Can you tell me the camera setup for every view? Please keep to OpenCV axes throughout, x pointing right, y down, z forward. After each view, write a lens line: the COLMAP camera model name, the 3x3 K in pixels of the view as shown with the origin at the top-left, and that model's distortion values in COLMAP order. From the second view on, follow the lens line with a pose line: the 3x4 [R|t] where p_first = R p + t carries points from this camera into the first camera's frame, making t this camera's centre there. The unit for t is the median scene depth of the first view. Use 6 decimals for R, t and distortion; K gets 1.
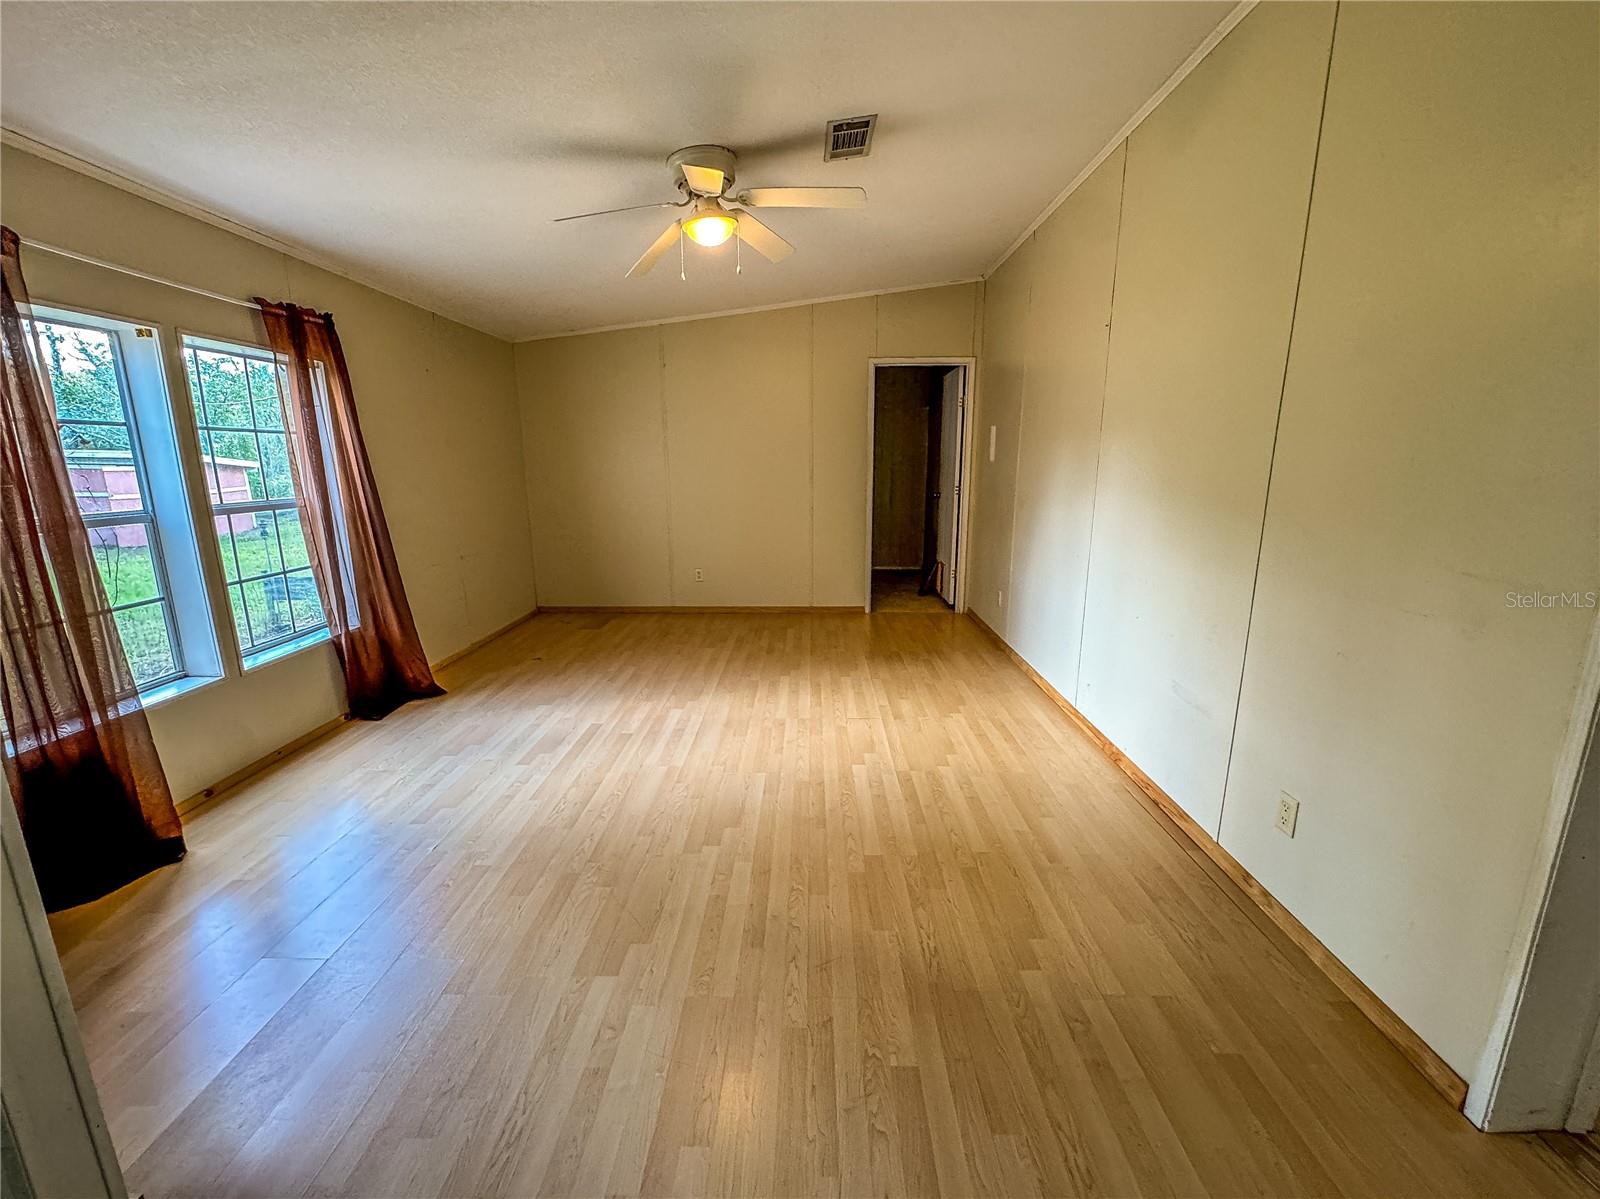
lens RADIAL K [[649.7, 0, 794.8], [0, 649.7, 592.9], [0, 0, 1]] dist [-0.000656, 0.000046]
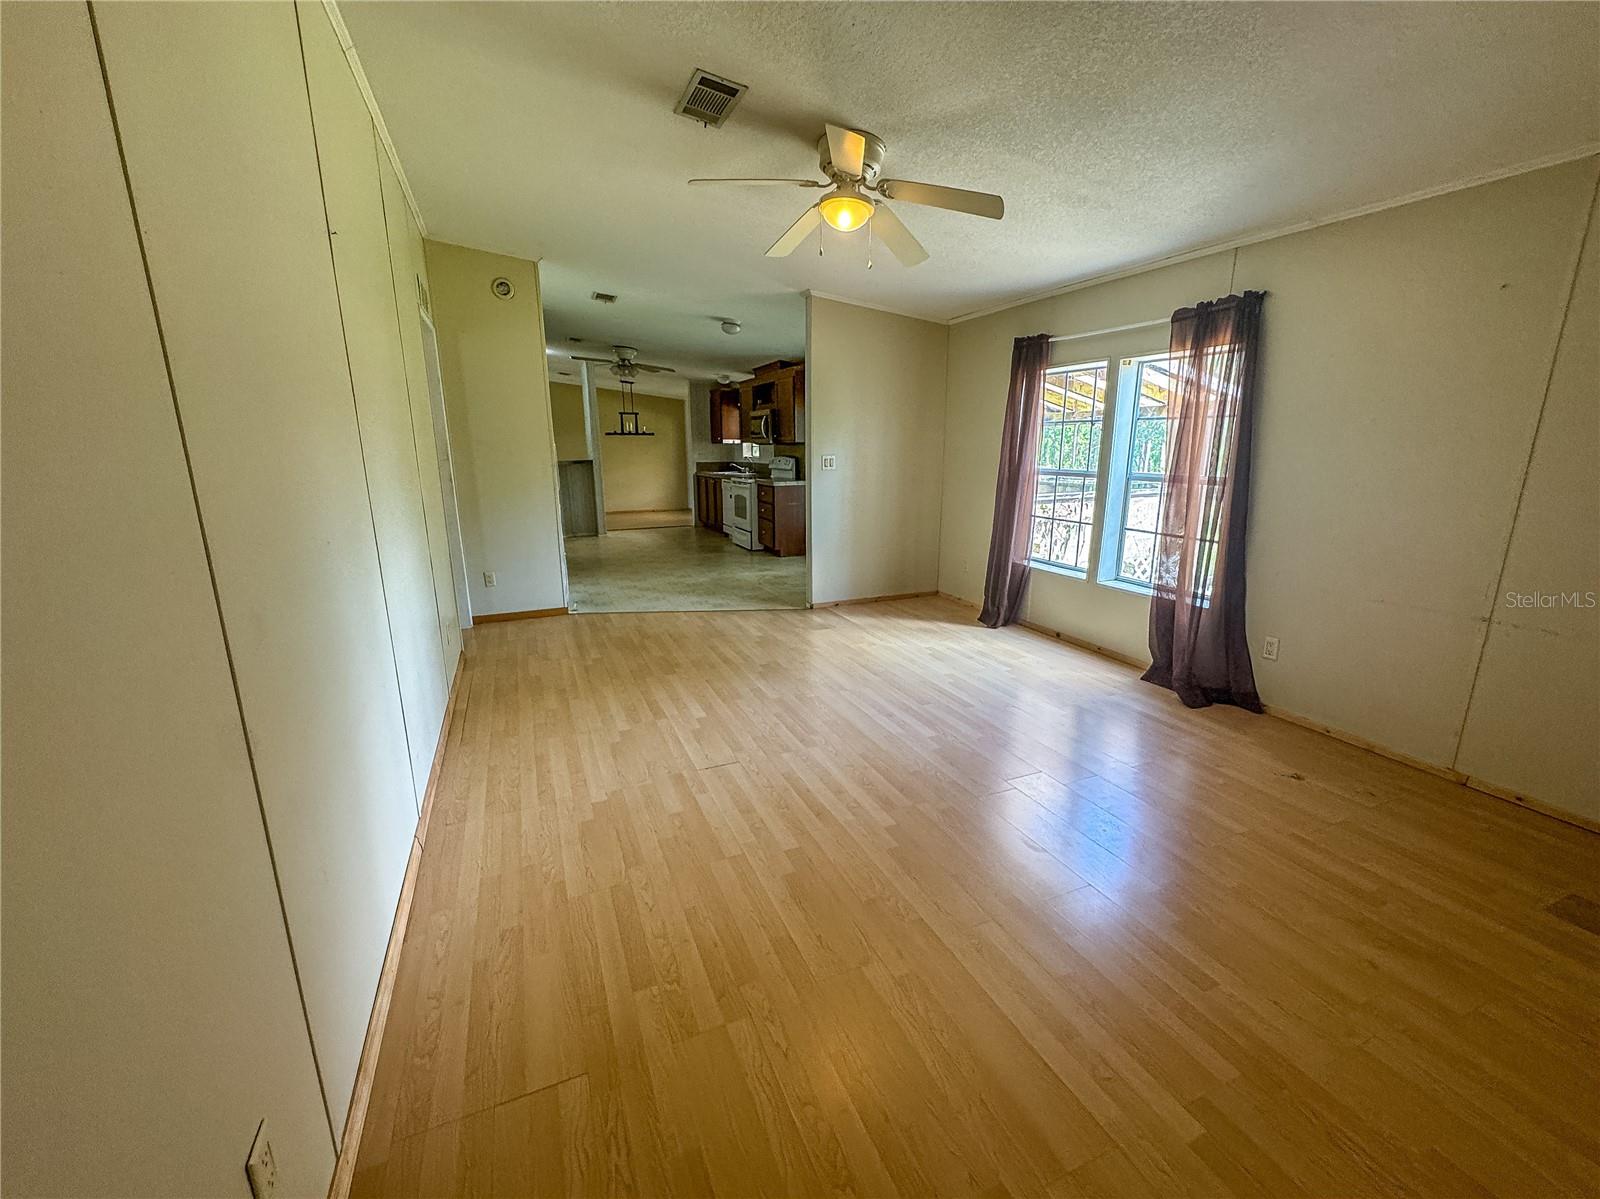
lens RADIAL K [[649.7, 0, 797.5], [0, 649.7, 599.3], [0, 0, 1]] dist [-0.000656, 0.000046]
pose [[-0.909069, 0.103945, -0.403472, 0.332921], [-0.079190, 0.907622, 0.412251, -0.348949], [0.409051, 0.406716, -0.816860, 1.671670]]
